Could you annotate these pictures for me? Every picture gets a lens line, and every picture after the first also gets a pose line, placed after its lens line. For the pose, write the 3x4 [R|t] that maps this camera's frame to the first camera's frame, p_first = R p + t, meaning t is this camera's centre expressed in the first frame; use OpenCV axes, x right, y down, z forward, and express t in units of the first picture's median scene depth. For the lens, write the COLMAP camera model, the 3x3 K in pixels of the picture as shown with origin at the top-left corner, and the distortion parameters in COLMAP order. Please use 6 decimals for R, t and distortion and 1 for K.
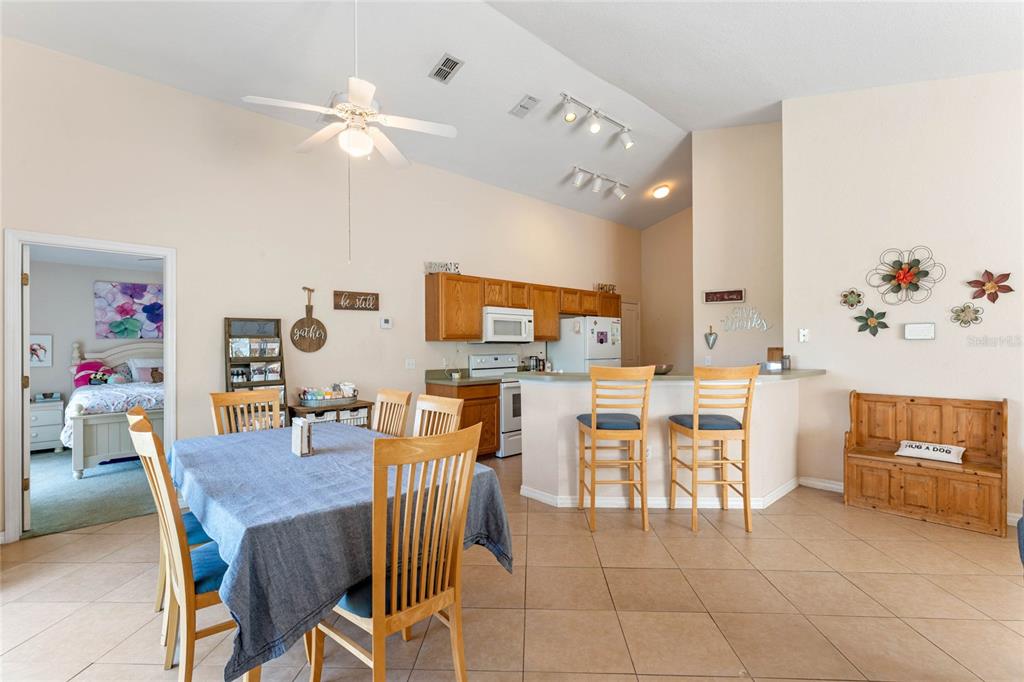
lens RADIAL K [[465.9, 0, 510.1], [0, 465.9, 344.9], [0, 0, 1]] dist [0.001196, -0.000096]
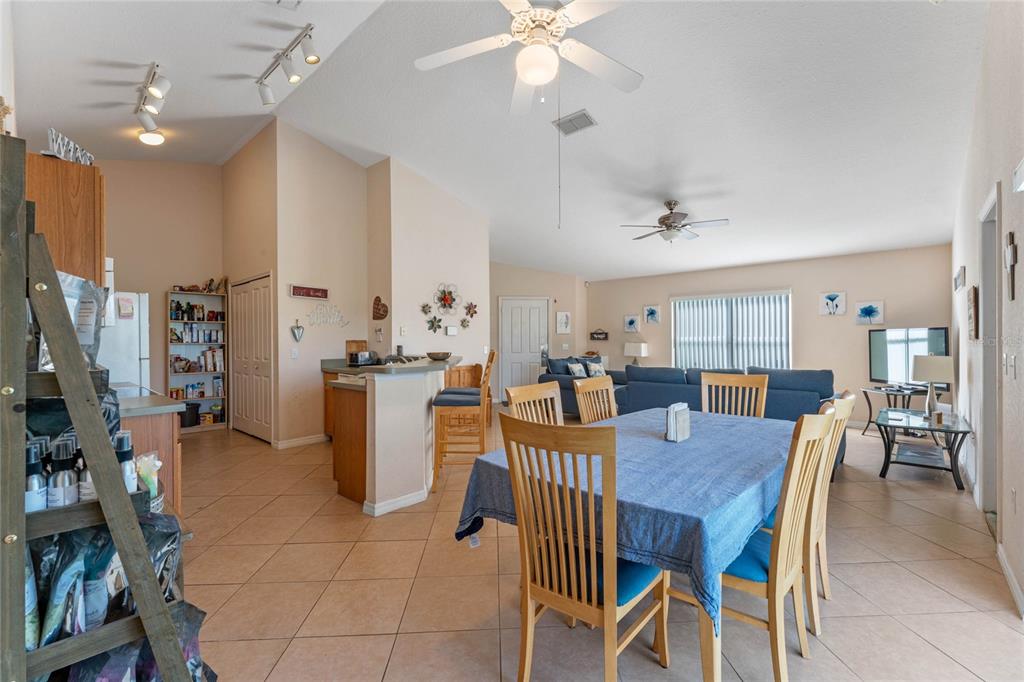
lens RADIAL K [[438.5, 0, 509.7], [0, 438.5, 338.7], [0, 0, 1]] dist [0.002677, 0.001271]
pose [[-0.099894, 0.008541, 0.994961, -0.787387], [0.003826, 0.999959, -0.008200, 0.015427], [-0.994991, 0.002988, -0.099922, 0.870330]]
